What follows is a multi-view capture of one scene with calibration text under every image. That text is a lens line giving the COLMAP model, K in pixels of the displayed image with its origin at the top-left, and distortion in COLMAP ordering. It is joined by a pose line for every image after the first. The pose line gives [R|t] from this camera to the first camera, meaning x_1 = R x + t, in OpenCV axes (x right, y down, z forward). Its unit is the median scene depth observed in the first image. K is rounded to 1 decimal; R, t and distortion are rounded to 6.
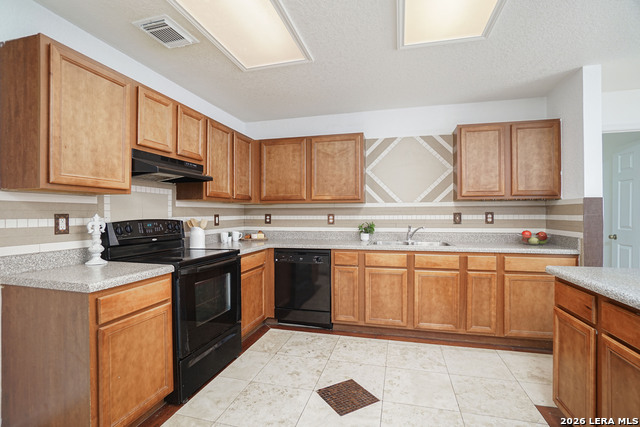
lens RADIAL K [[308.2, 0, 315.4], [0, 308.2, 216.1], [0, 0, 1]] dist [-0.035157, 0.006291]
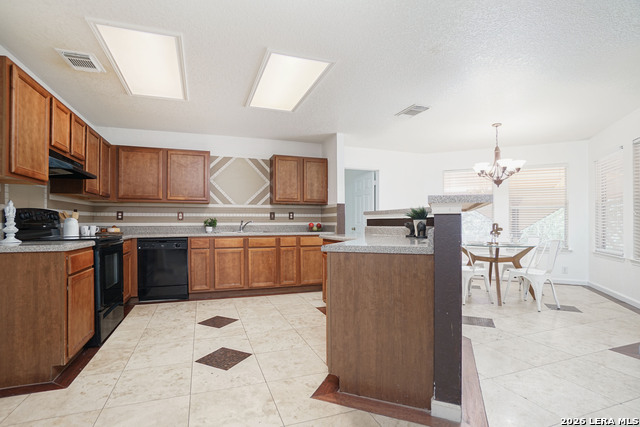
lens RADIAL K [[308.2, 0, 300.9], [0, 308.2, 227.4], [0, 0, 1]] dist [-0.035157, 0.006291]
pose [[0.837144, -0.004964, 0.546960, -0.284197], [0.002683, 0.999984, 0.004968, 0.064803], [-0.546976, -0.002691, 0.837144, -0.397048]]
